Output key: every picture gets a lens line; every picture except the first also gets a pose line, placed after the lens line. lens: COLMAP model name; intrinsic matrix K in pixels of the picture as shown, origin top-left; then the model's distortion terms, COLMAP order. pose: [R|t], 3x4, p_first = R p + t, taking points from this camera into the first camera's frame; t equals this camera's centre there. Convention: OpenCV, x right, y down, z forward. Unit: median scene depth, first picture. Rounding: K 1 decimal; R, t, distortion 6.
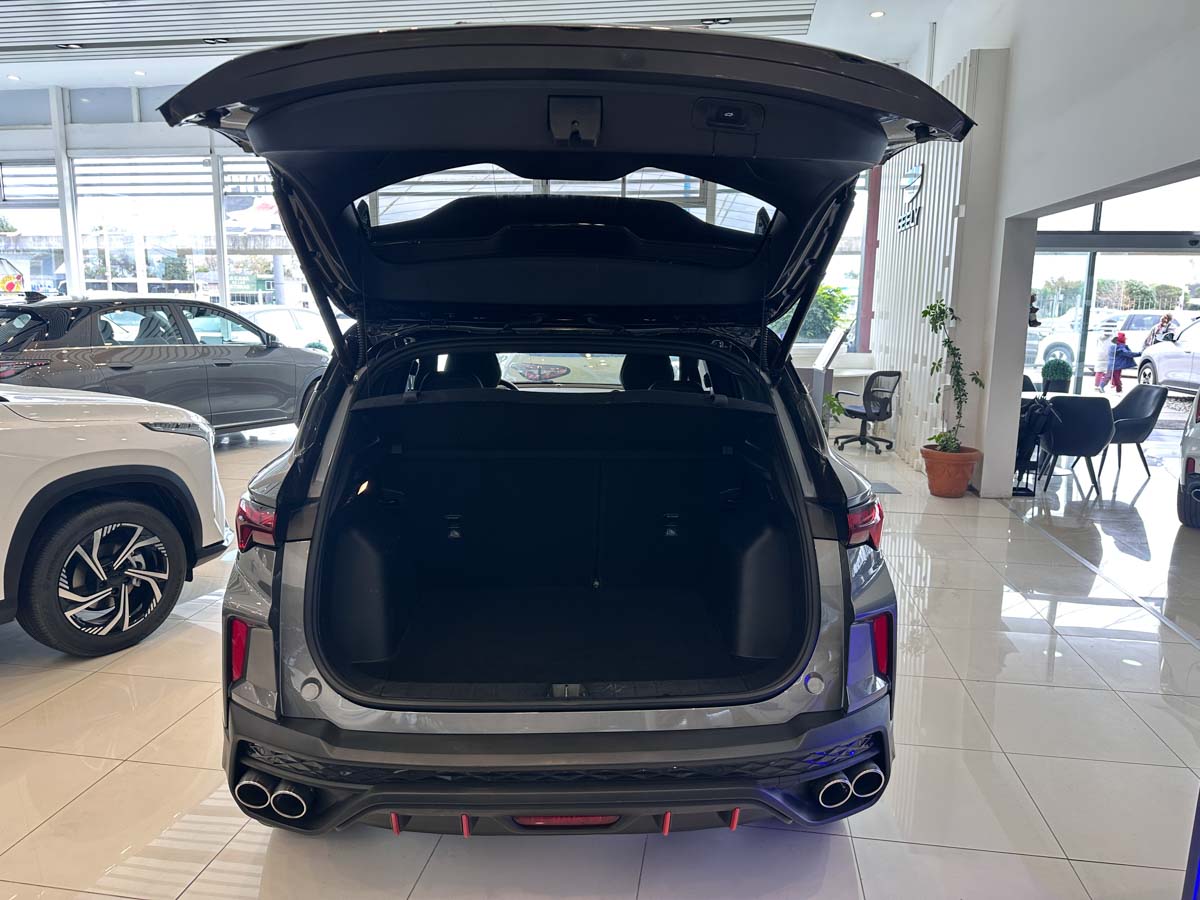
lens RADIAL K [[844.1, 0, 599.2], [0, 844.1, 438.4], [0, 0, 1]] dist [0.001637, -0.001940]
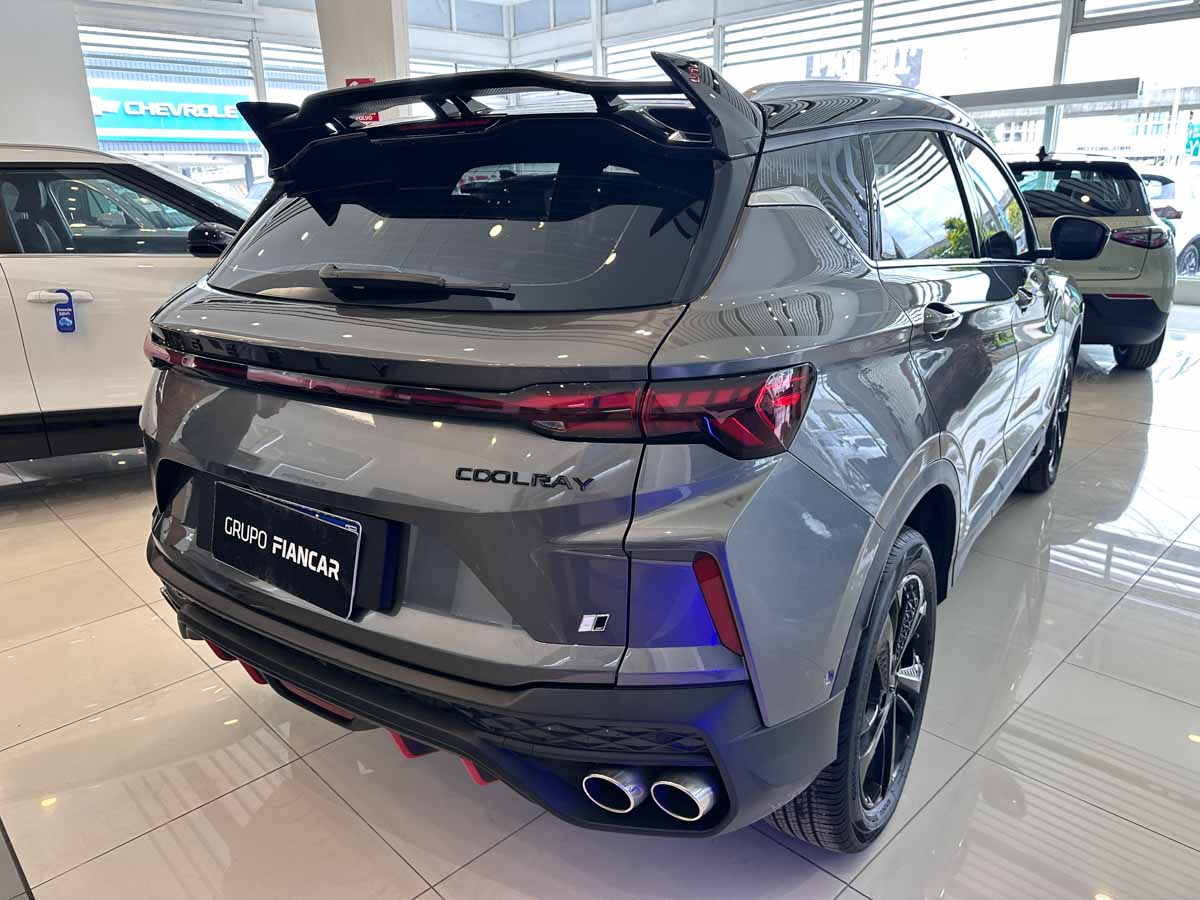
lens RADIAL K [[868.2, 0, 600.9], [0, 868.2, 421.5], [0, 0, 1]] dist [-0.001897, -0.002215]
pose [[0.807115, 0.122494, -0.577547, 0.219315], [-0.062090, 0.990426, 0.123293, 0.016804], [0.587120, -0.063652, 0.806993, 0.206141]]
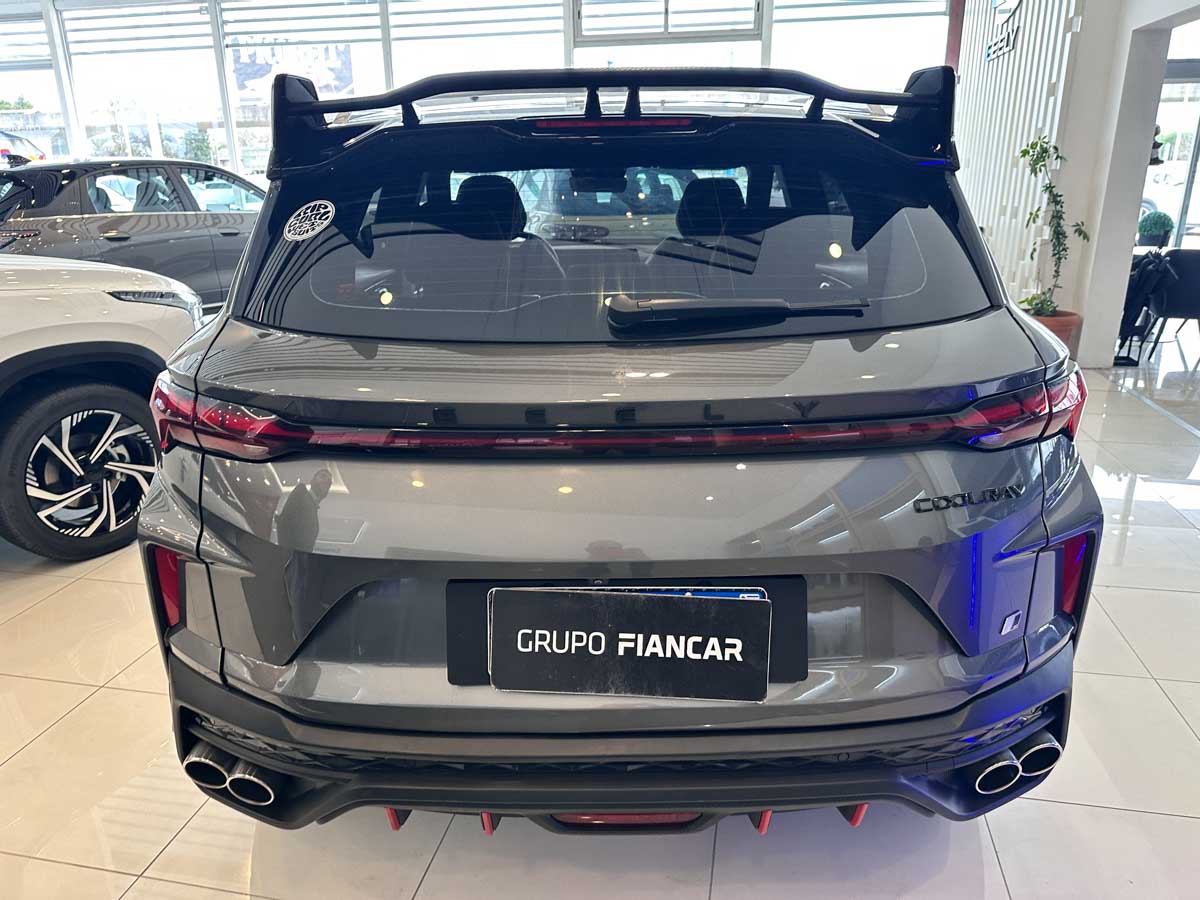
lens RADIAL K [[844.1, 0, 599.2], [0, 844.1, 438.4], [0, 0, 1]] dist [0.001637, -0.001940]
pose [[0.998958, -0.009541, -0.044637, -0.012892], [0.015877, 0.989474, 0.143835, 0.012885], [0.042795, -0.144394, 0.988594, 0.159788]]
